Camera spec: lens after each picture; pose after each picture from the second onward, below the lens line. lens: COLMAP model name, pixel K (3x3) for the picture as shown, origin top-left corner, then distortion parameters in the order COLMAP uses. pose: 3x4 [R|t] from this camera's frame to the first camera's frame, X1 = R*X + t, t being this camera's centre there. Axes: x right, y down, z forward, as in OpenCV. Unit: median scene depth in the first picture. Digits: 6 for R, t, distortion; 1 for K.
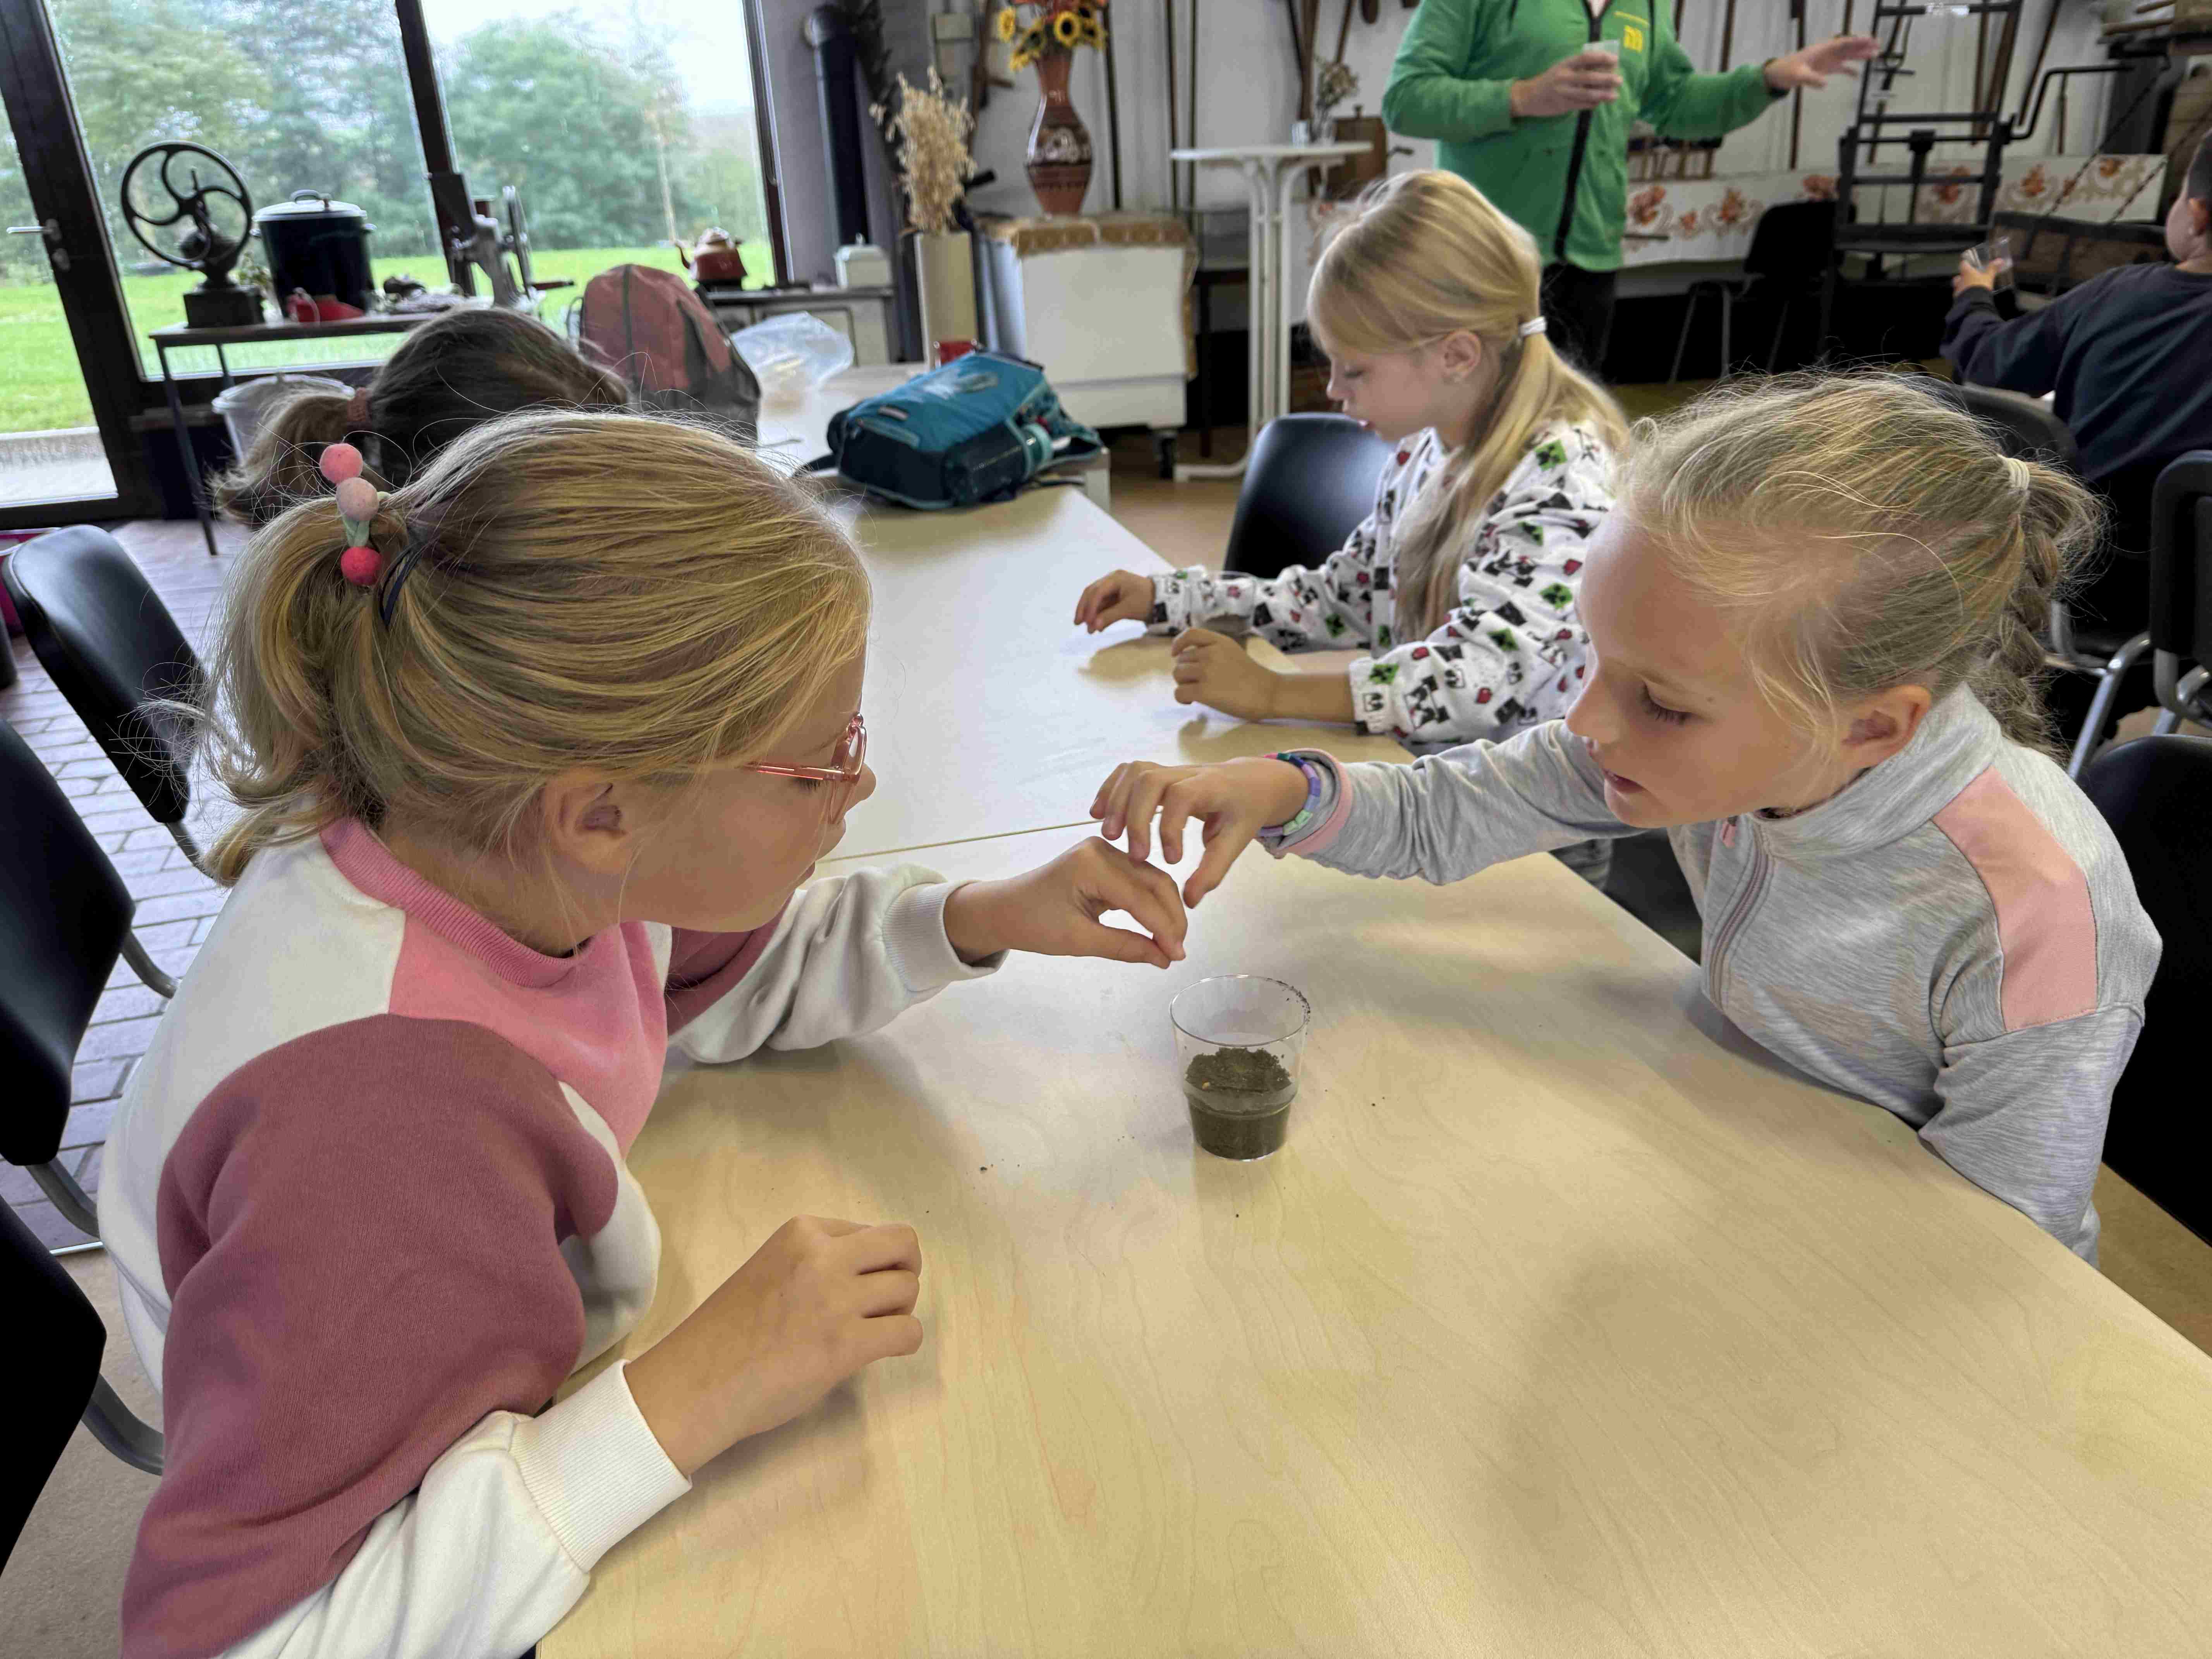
lens RADIAL K [[1584.2, 0, 1098.4], [0, 1584.2, 817.7], [0, 0, 1]] dist [0.020193, -0.015504]
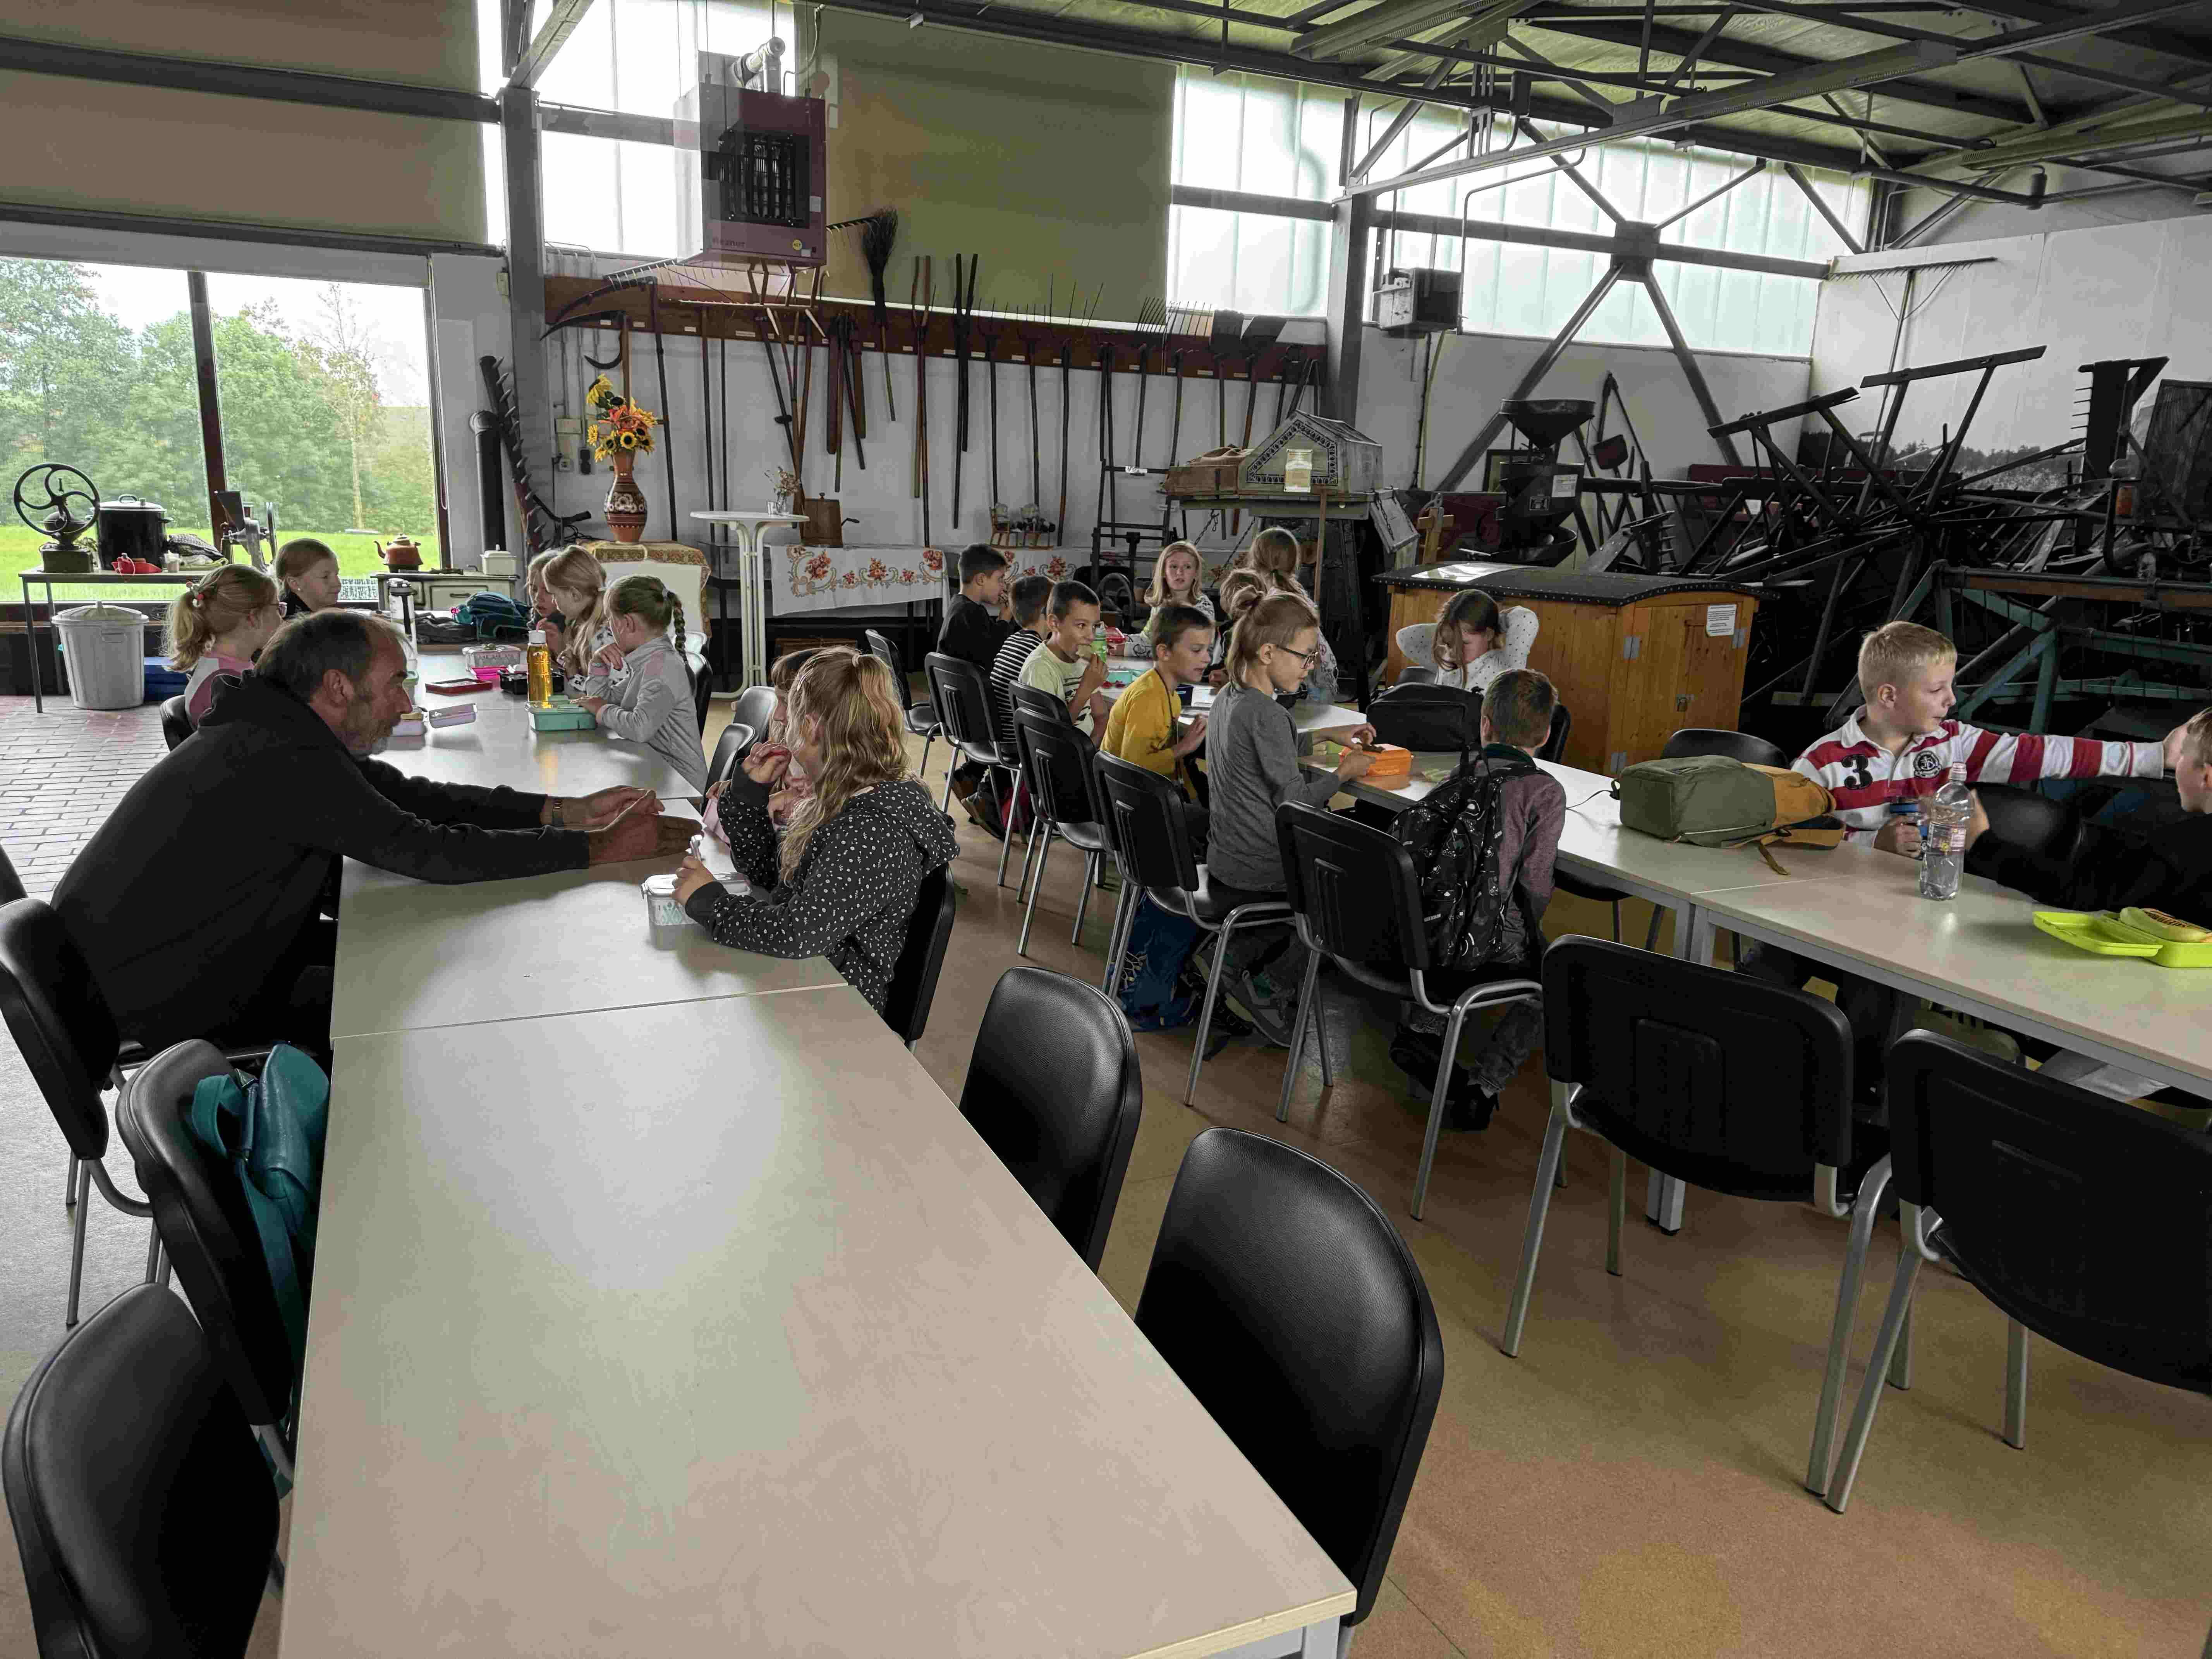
lens RADIAL K [[1584.2, 0, 1104.0], [0, 1584.2, 849.1], [0, 0, 1]] dist [0.020193, -0.015504]
pose [[0.980339, 0.033020, 0.194540, 0.152902], [0.000502, 0.985479, -0.169799, 0.217412], [-0.197322, 0.166559, 0.966086, -0.643979]]
